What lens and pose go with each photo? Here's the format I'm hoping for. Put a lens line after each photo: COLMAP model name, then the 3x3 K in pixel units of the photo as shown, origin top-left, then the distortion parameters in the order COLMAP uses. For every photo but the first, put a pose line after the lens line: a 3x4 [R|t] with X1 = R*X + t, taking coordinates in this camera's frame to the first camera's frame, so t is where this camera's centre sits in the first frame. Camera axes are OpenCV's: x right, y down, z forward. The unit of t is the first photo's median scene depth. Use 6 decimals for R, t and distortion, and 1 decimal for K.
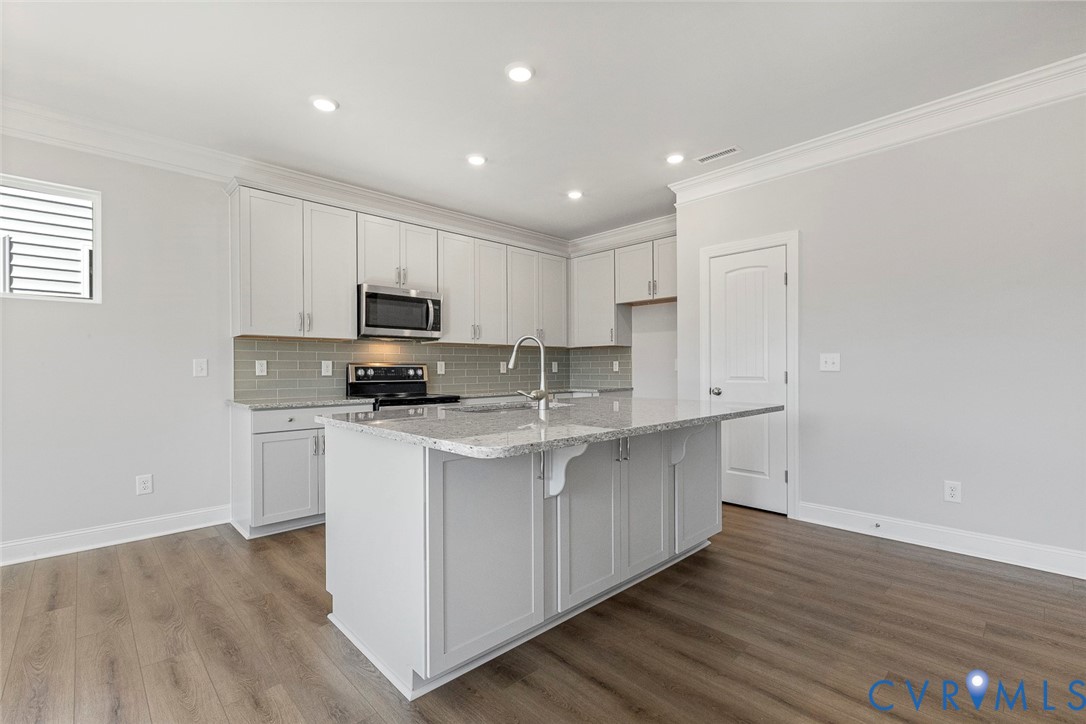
lens RADIAL K [[485.5, 0, 544.6], [0, 485.5, 369.0], [0, 0, 1]] dist [0.005109, -0.002089]
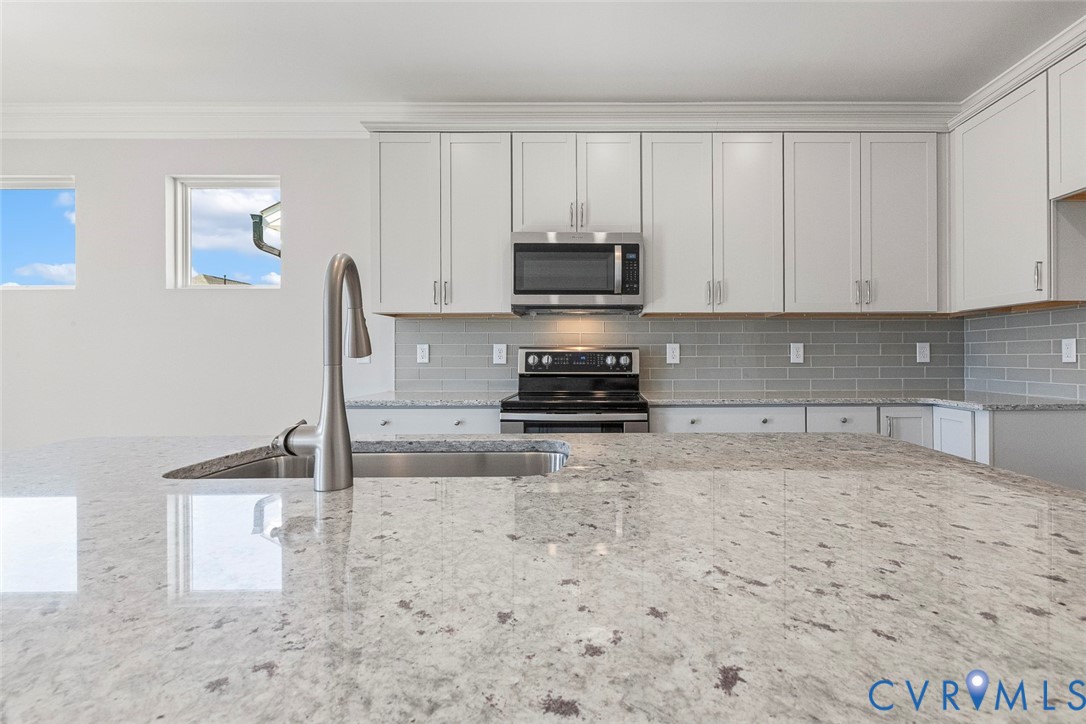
lens RADIAL K [[501.6, 0, 607.5], [0, 501.6, 354.8], [0, 0, 1]] dist [-0.005784, -0.000126]
pose [[0.727597, 0.001755, -0.686003, 0.206877], [-0.002221, 0.999998, 0.000203, -0.000762], [0.686001, 0.001376, 0.727599, 0.538679]]
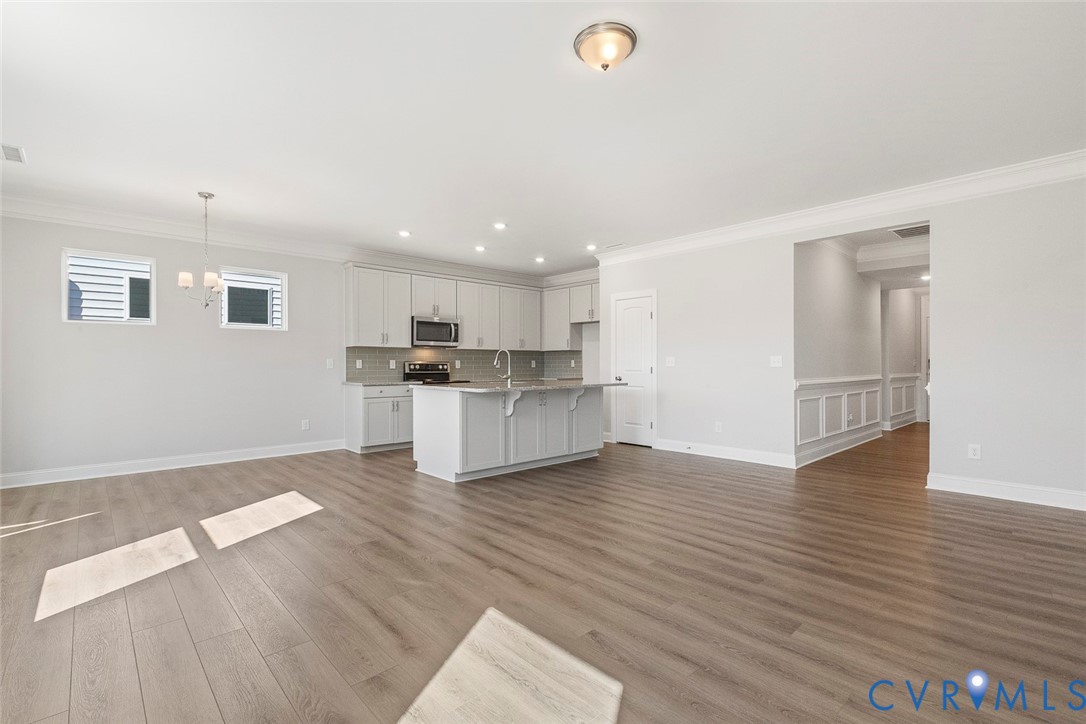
lens RADIAL K [[485.5, 0, 540.7], [0, 485.5, 379.7], [0, 0, 1]] dist [0.005109, -0.002089]
pose [[0.999791, 0.004226, -0.020020, 0.106718], [-0.003724, 0.999680, 0.025008, 0.007880], [0.020120, -0.024928, 0.999487, -0.694282]]
